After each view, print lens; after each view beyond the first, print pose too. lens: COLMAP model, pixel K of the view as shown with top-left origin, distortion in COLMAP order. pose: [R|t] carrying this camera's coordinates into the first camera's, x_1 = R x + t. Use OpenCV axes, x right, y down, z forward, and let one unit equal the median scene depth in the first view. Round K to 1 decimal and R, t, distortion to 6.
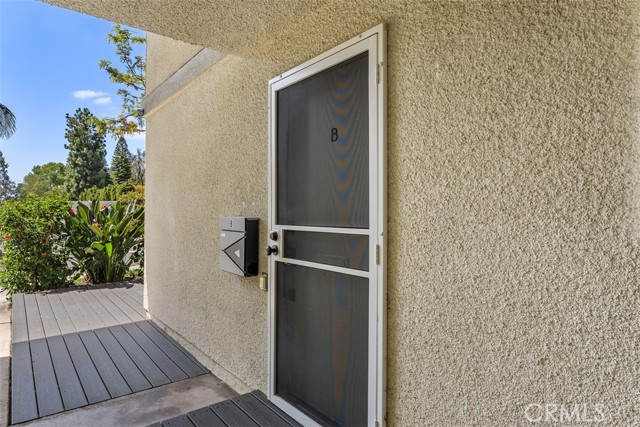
lens RADIAL K [[377.3, 0, 320.0], [0, 377.3, 213.5], [0, 0, 1]] dist [-0.016434, 0.000237]
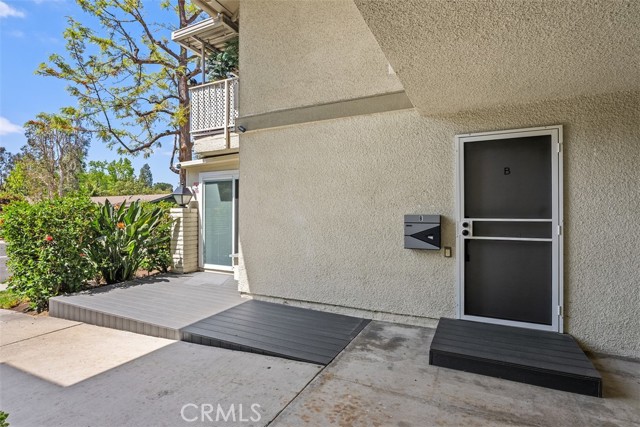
lens RADIAL K [[315.3, 0, 320.3], [0, 315.3, 215.6], [0, 0, 1]] dist [-0.004422, -0.001399]
pose [[0.906688, -0.008402, 0.421719, -1.389739], [0.005362, 0.999950, 0.008393, 0.000781], [-0.421768, -0.005349, 0.906688, -0.053937]]
